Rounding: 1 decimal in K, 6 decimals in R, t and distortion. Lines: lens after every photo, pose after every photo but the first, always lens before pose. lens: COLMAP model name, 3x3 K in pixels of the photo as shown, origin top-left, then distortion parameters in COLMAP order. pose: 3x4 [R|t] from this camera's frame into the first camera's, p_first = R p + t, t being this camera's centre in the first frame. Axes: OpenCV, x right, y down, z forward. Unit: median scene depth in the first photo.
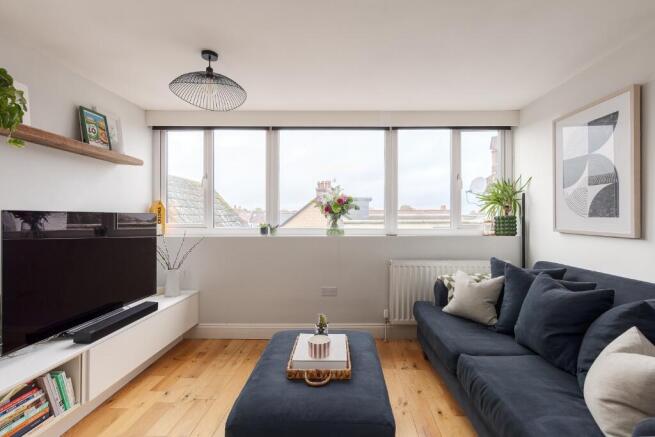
lens RADIAL K [[320.6, 0, 329.0], [0, 320.6, 222.6], [0, 0, 1]] dist [0.002818, 0.000216]
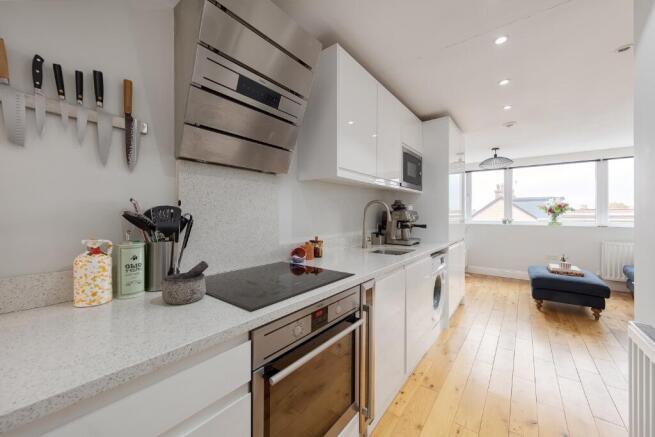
lens RADIAL K [[238.2, 0, 326.2], [0, 238.2, 214.1], [0, 0, 1]] dist [-0.000061, 0.000052]
pose [[0.801881, 0.004190, -0.597469, -0.230555], [-0.015829, 0.999773, -0.014233, 0.017226], [0.597274, 0.020870, 0.801765, -0.893488]]
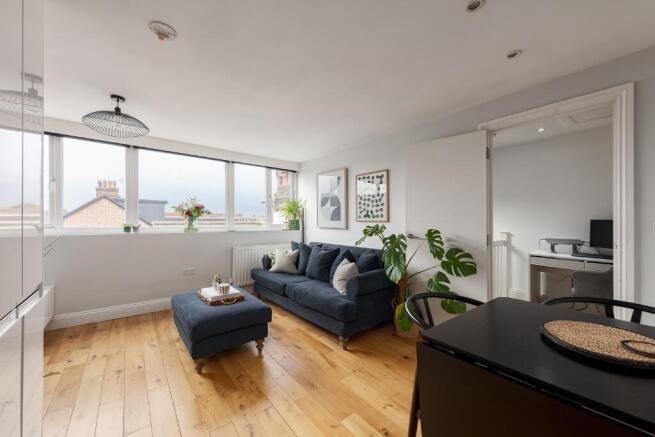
lens RADIAL K [[262.1, 0, 328.1], [0, 262.1, 221.0], [0, 0, 1]] dist [0.016965, 0.000130]
pose [[0.765807, 0.006821, 0.643034, -0.295387], [0.000805, 0.999933, -0.011566, 0.006033], [-0.643070, 0.009375, 0.765750, -0.304513]]
